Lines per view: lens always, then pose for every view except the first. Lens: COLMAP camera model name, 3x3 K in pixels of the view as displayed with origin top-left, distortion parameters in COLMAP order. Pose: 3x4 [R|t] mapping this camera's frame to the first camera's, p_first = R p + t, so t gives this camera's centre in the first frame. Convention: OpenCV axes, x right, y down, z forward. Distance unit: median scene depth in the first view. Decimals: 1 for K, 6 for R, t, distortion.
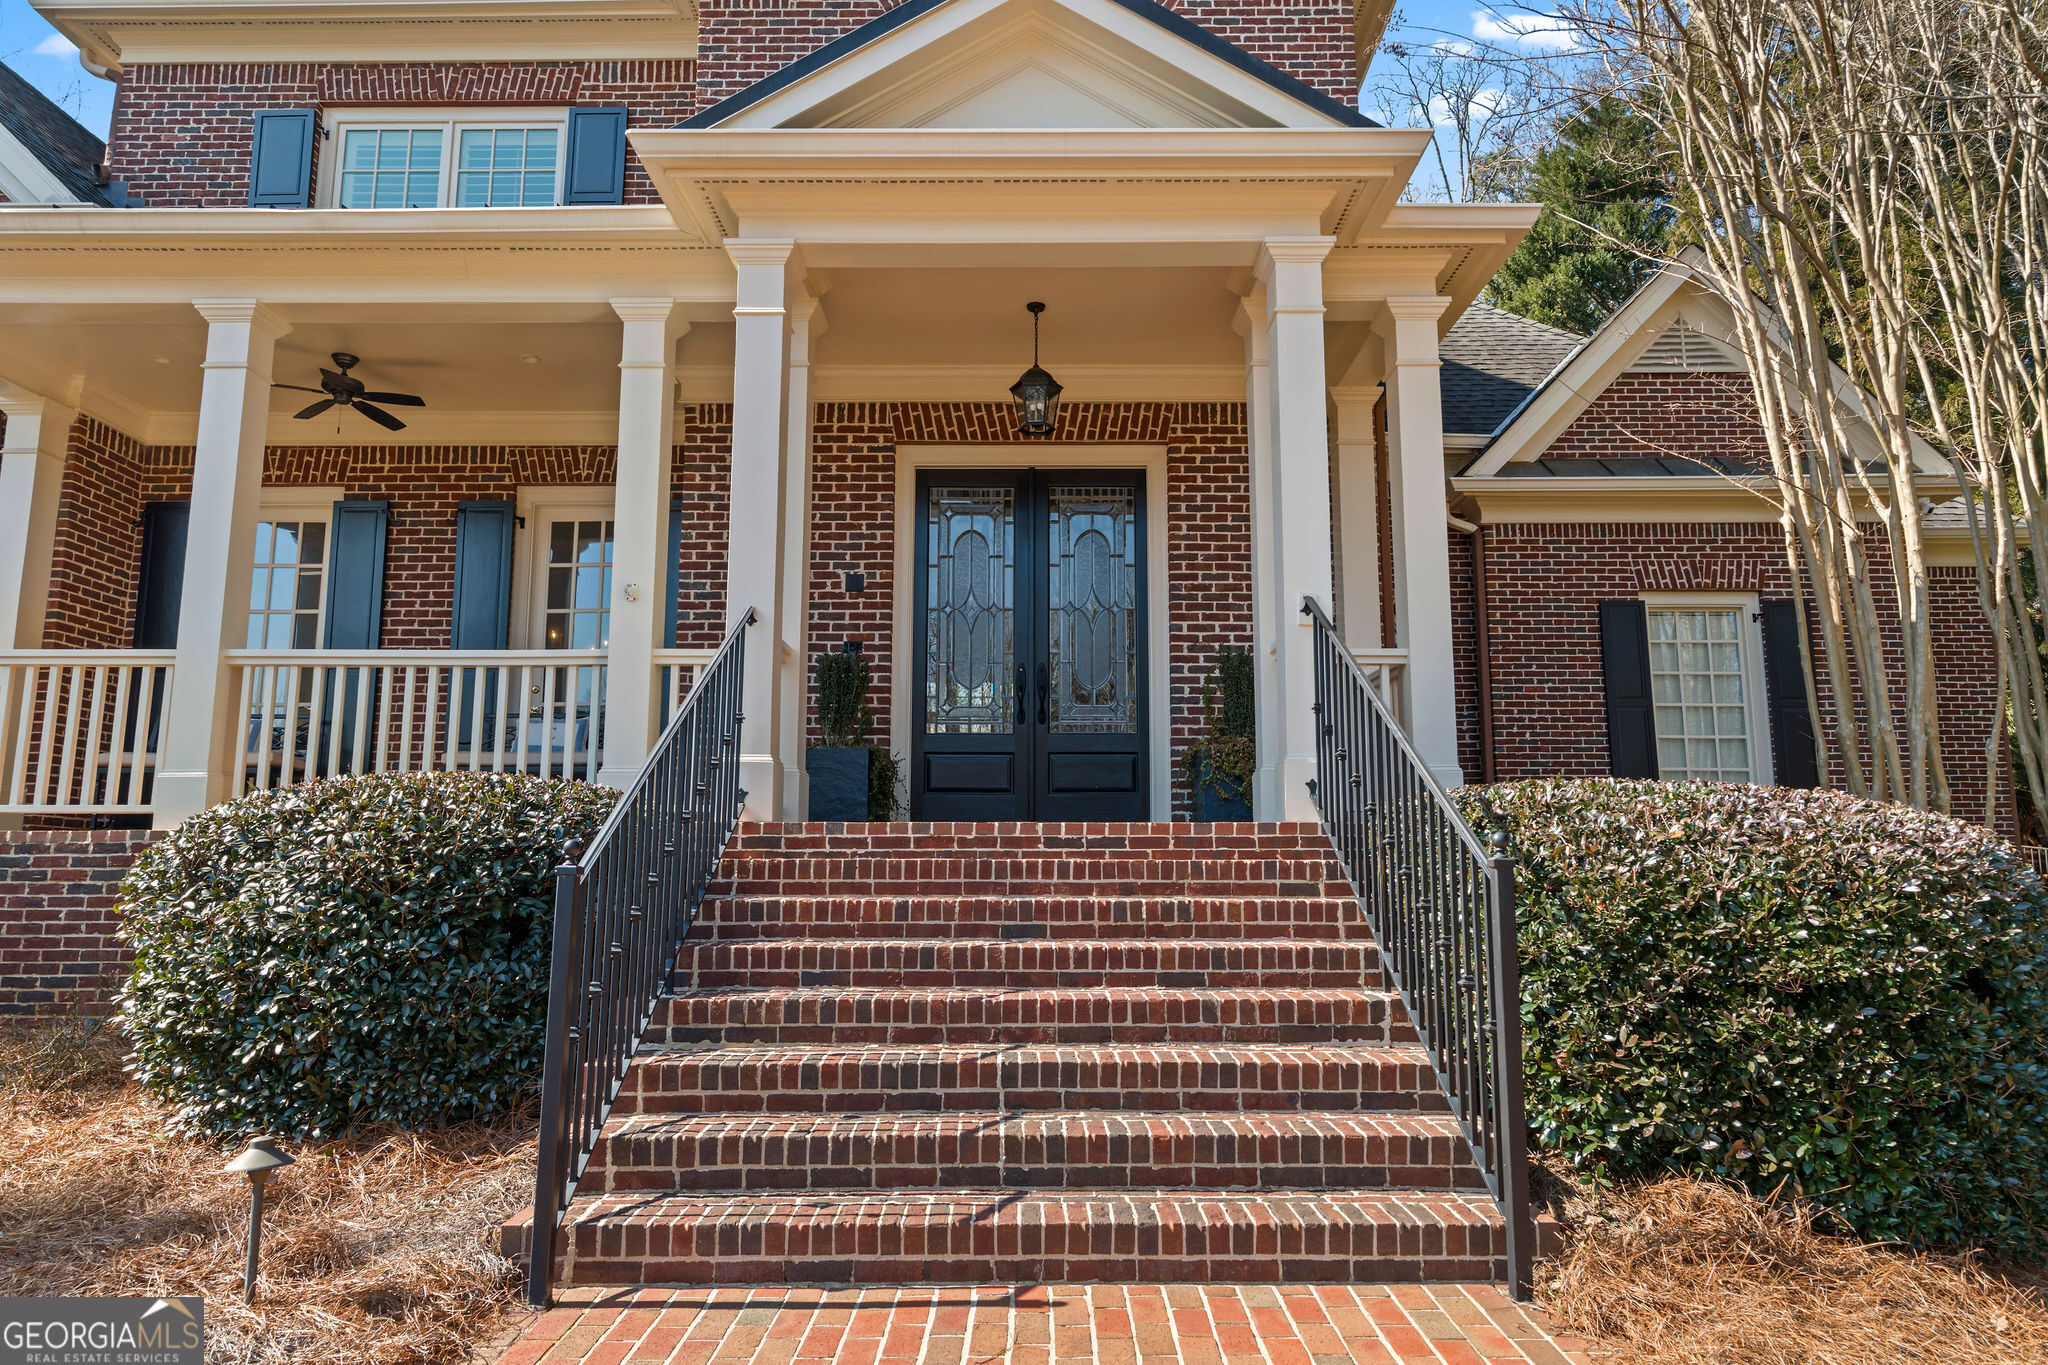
lens RADIAL K [[1259.5, 0, 1024.0], [0, 1259.5, 682.5], [0, 0, 1]] dist [0.000783, 0.000324]
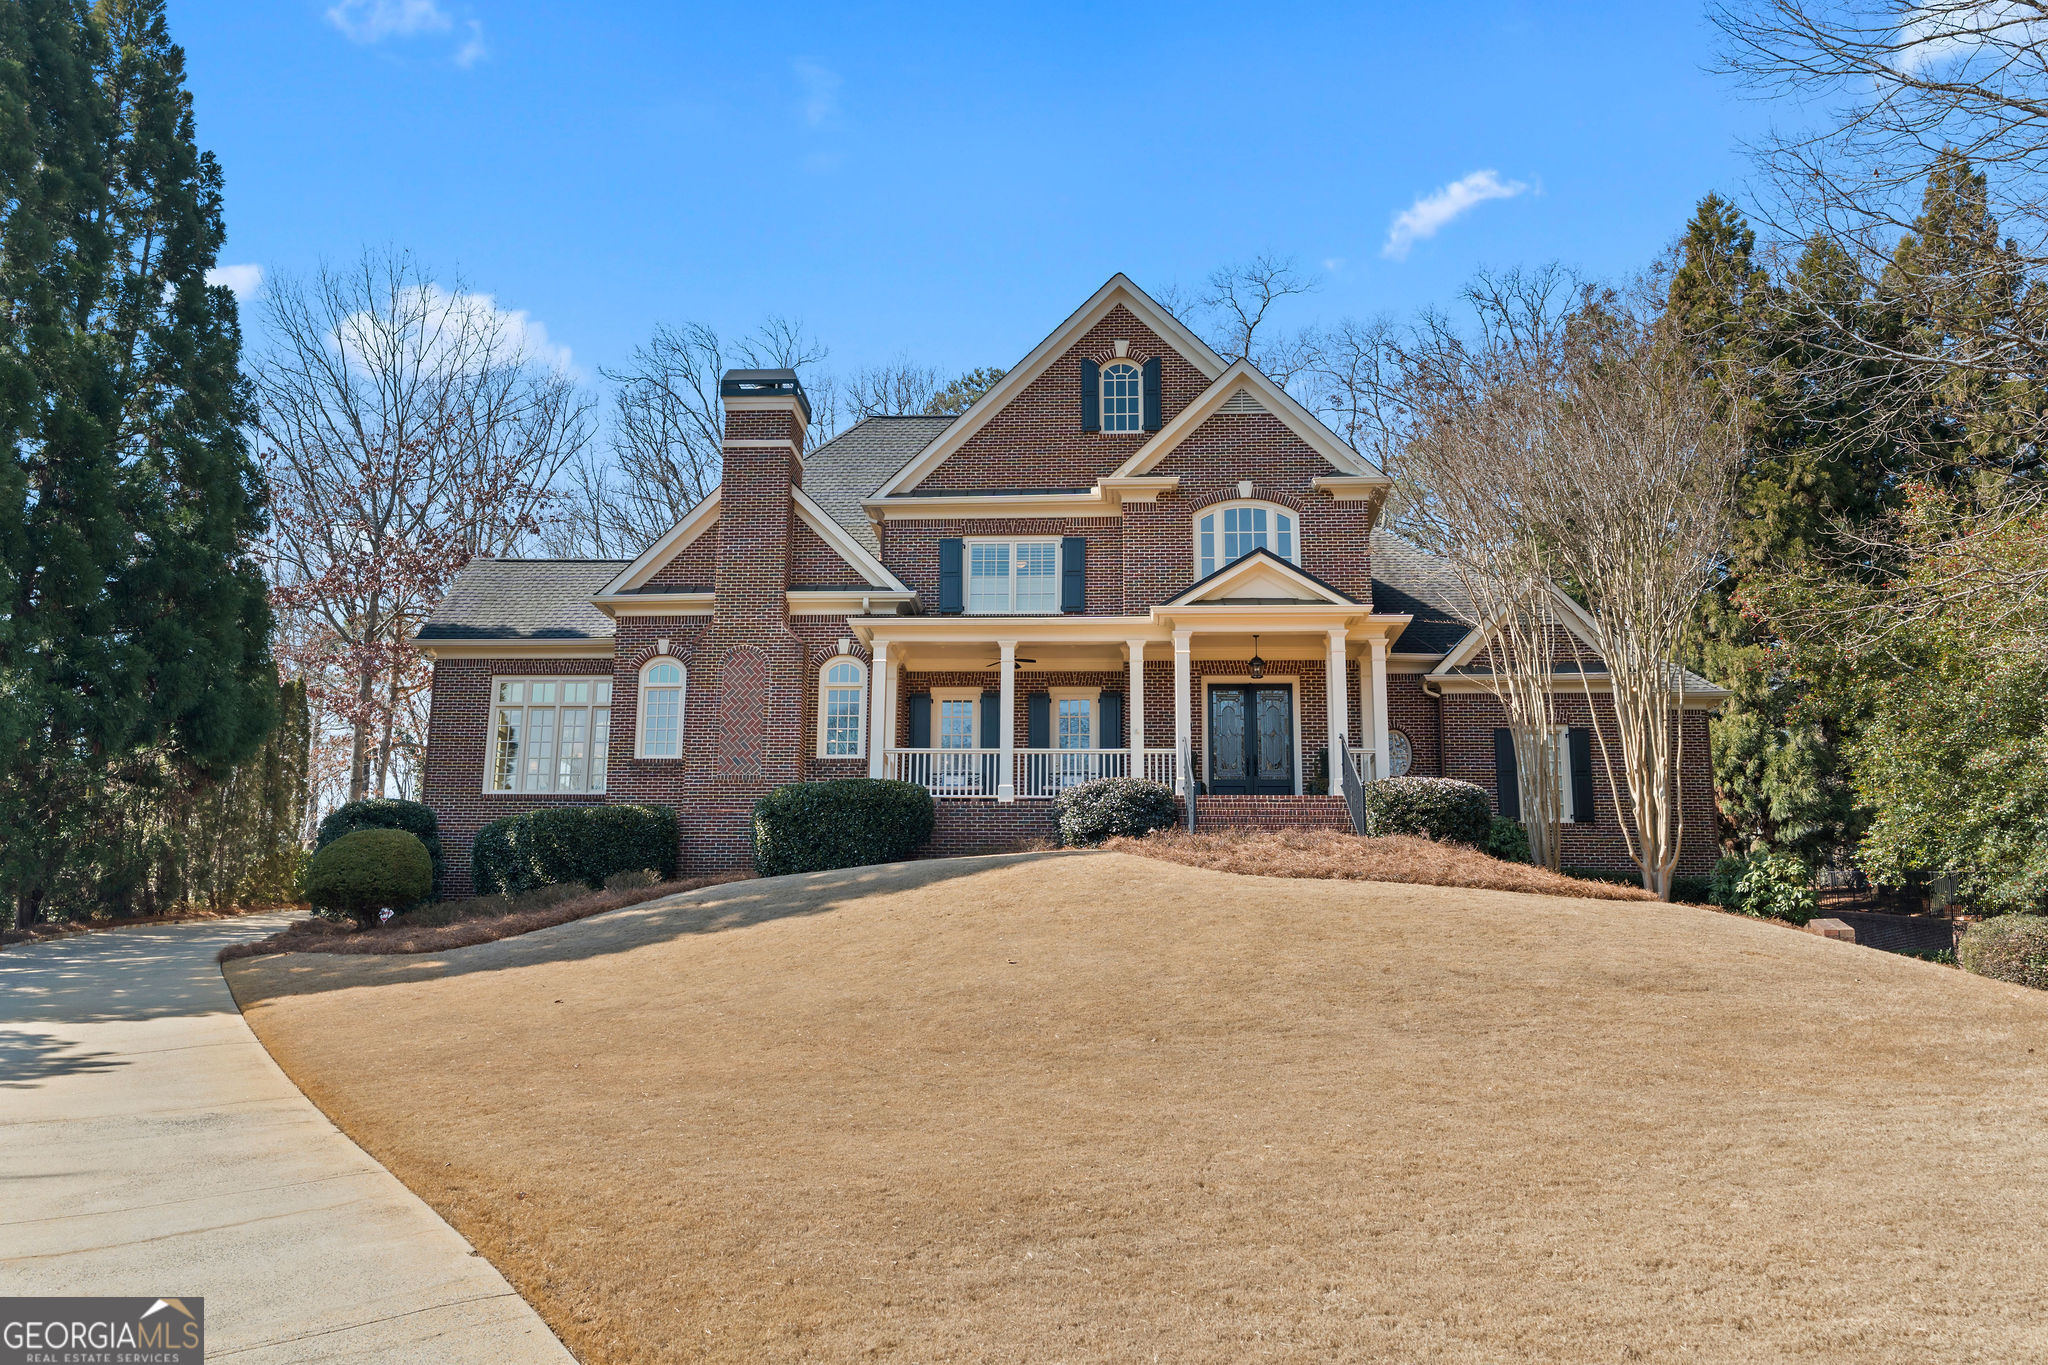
lens RADIAL K [[1631.2, 0, 1024.0], [0, 1631.2, 682.5], [0, 0, 1]] dist [0.001643, -0.000002]
pose [[0.998976, -0.001659, -0.045220, -0.328034], [-0.001598, 0.997412, -0.071884, 0.084545], [0.045222, 0.071883, 0.996387, -2.580301]]
